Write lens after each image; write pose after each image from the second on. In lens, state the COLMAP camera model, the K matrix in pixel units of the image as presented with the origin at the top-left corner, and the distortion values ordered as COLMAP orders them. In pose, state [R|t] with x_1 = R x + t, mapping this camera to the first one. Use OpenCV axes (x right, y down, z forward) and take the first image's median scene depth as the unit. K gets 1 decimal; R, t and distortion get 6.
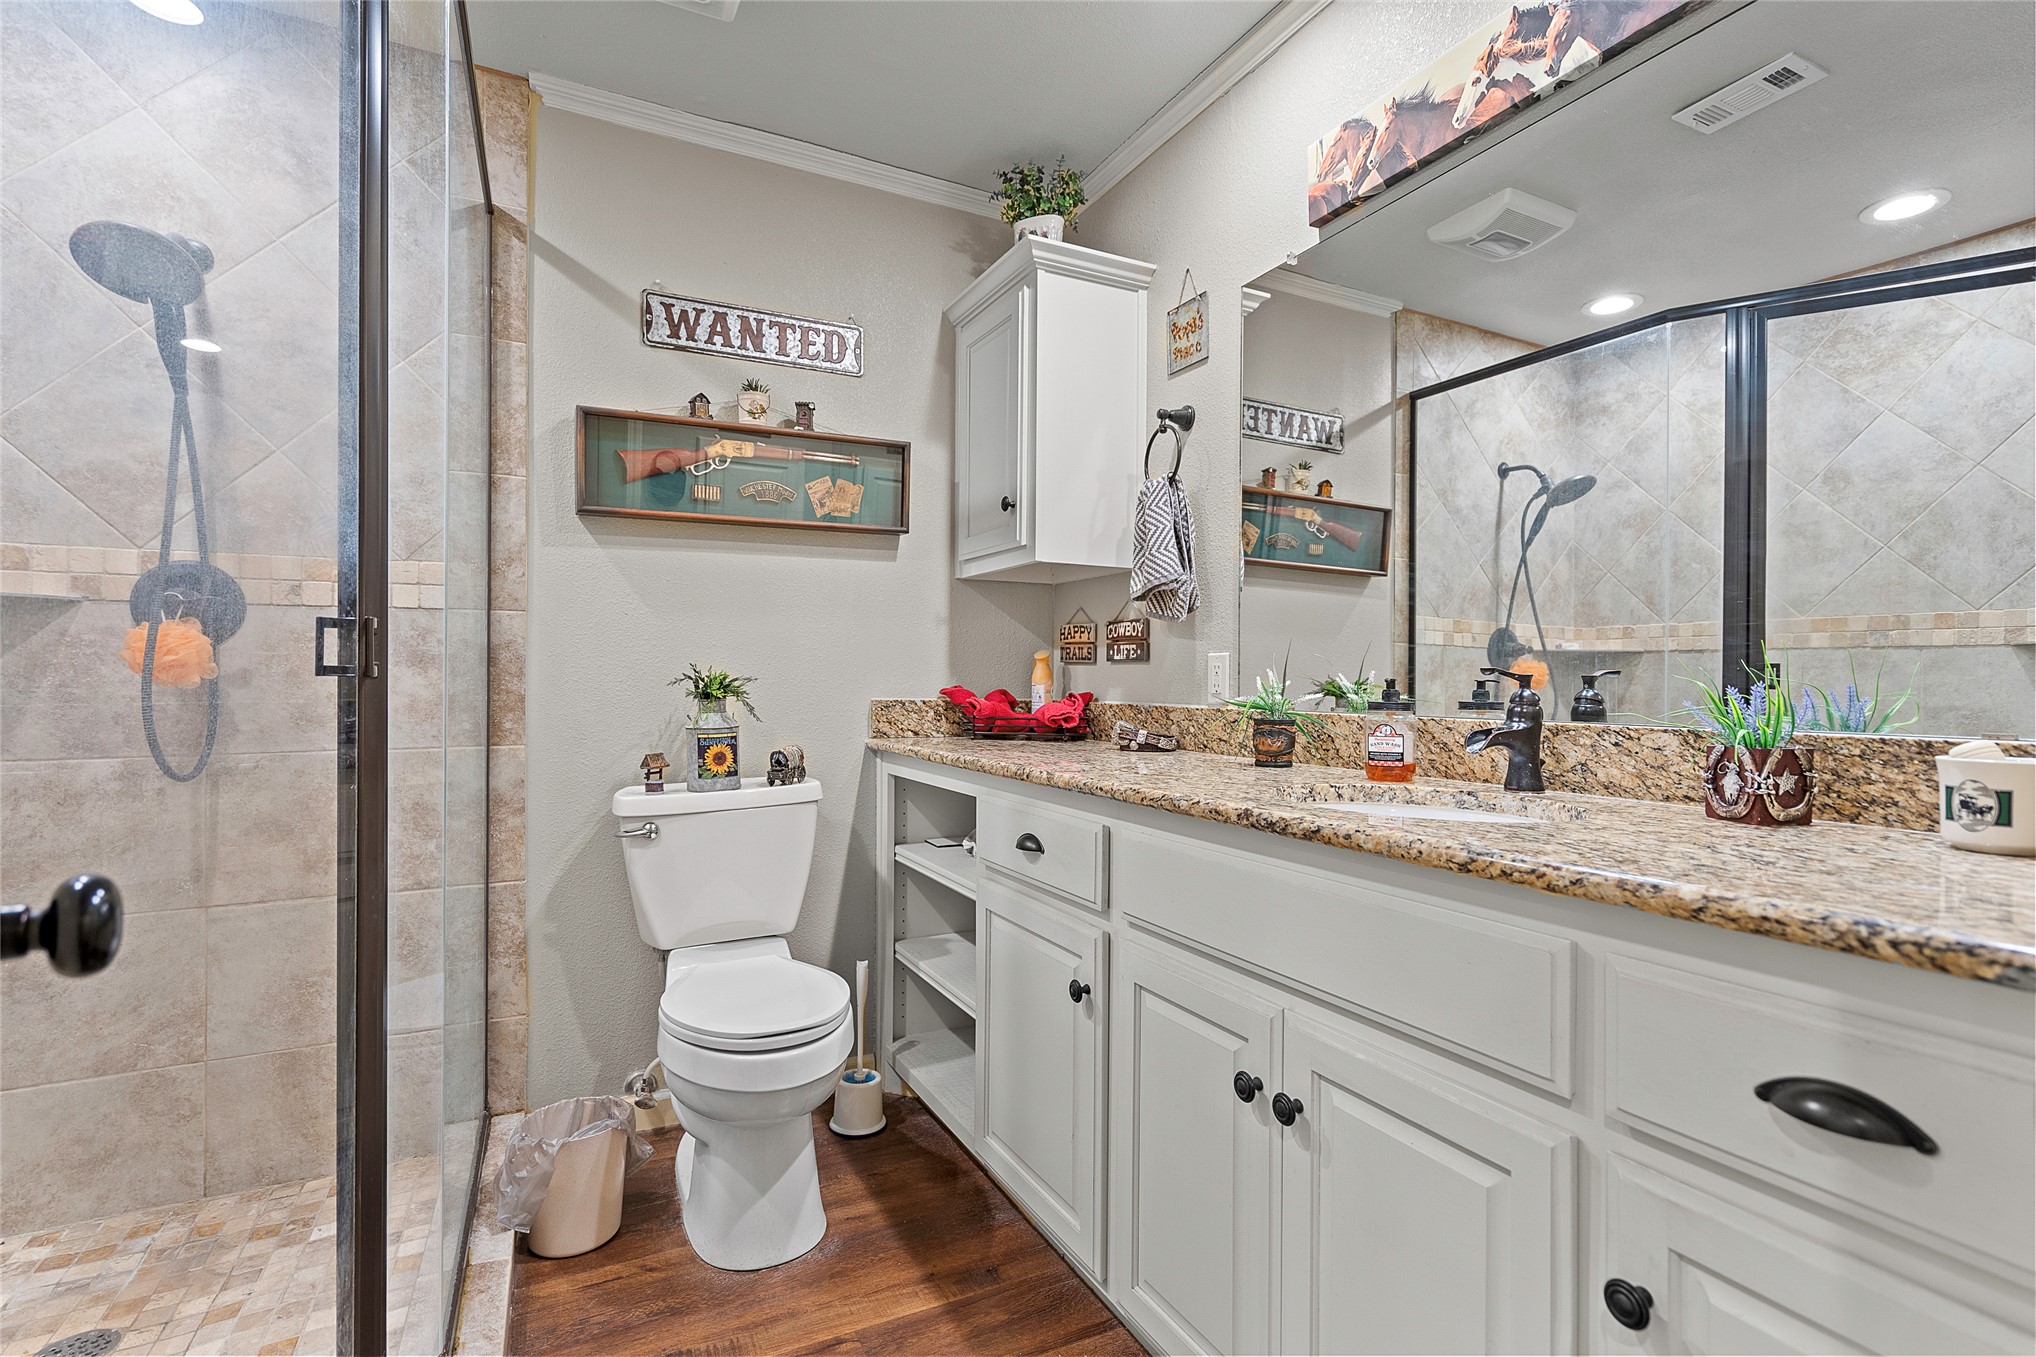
lens RADIAL K [[962.2, 0, 1021.5], [0, 962.2, 681.3], [0, 0, 1]] dist [0.003211, 0.000096]
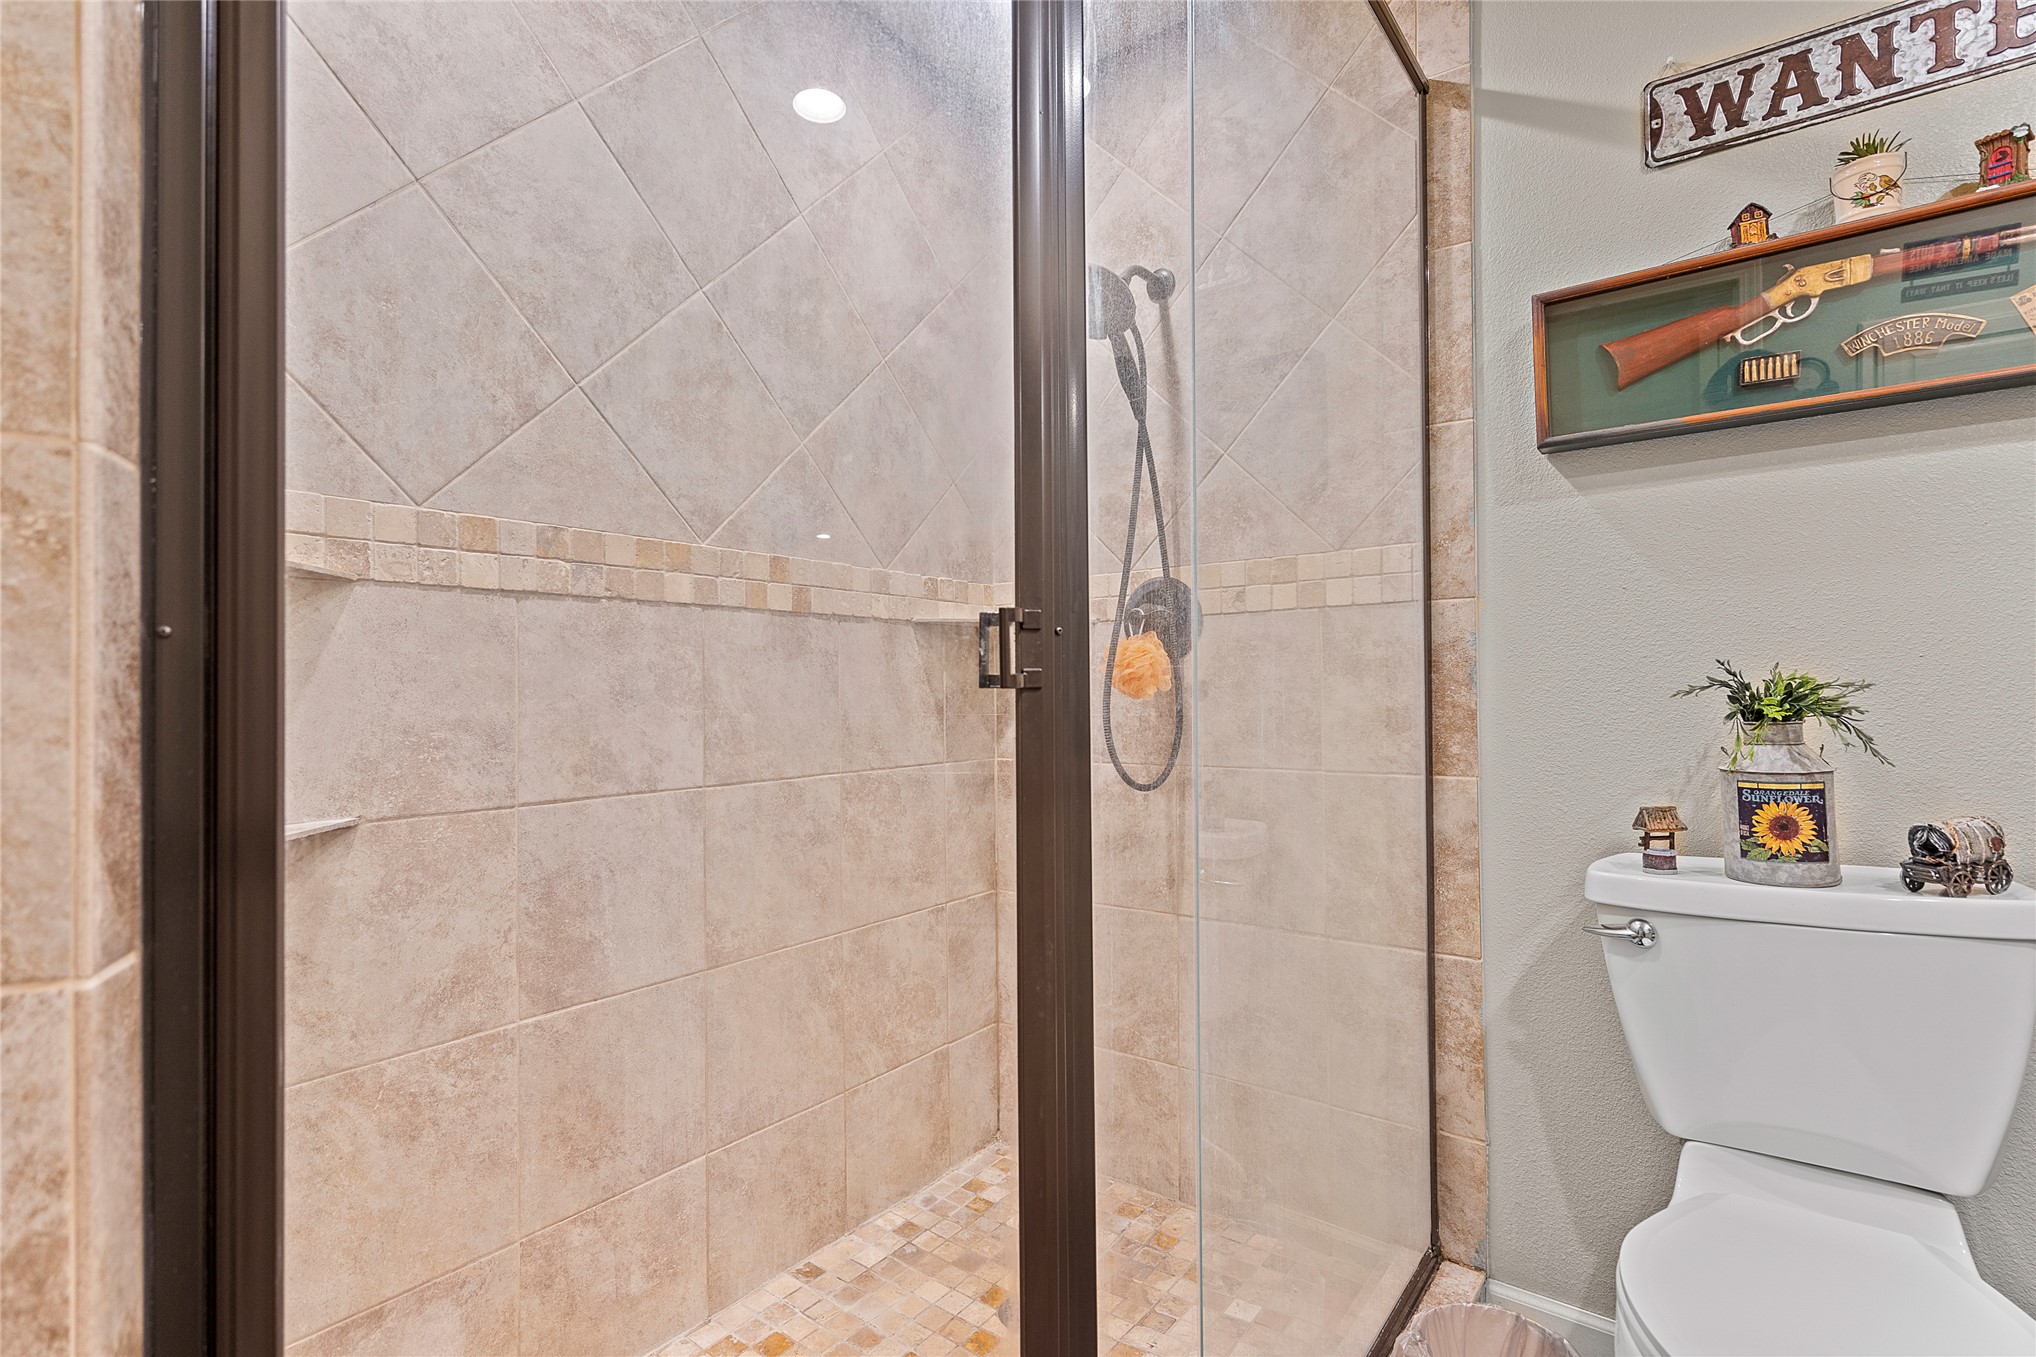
lens RADIAL K [[962.2, 0, 990.1], [0, 962.2, 679.0], [0, 0, 1]] dist [0.003211, 0.000096]
pose [[0.444398, -0.016869, -0.895671, -0.014675], [0.006414, 0.999857, -0.015649, -0.000449], [0.895807, 0.001210, 0.444443, 0.331924]]
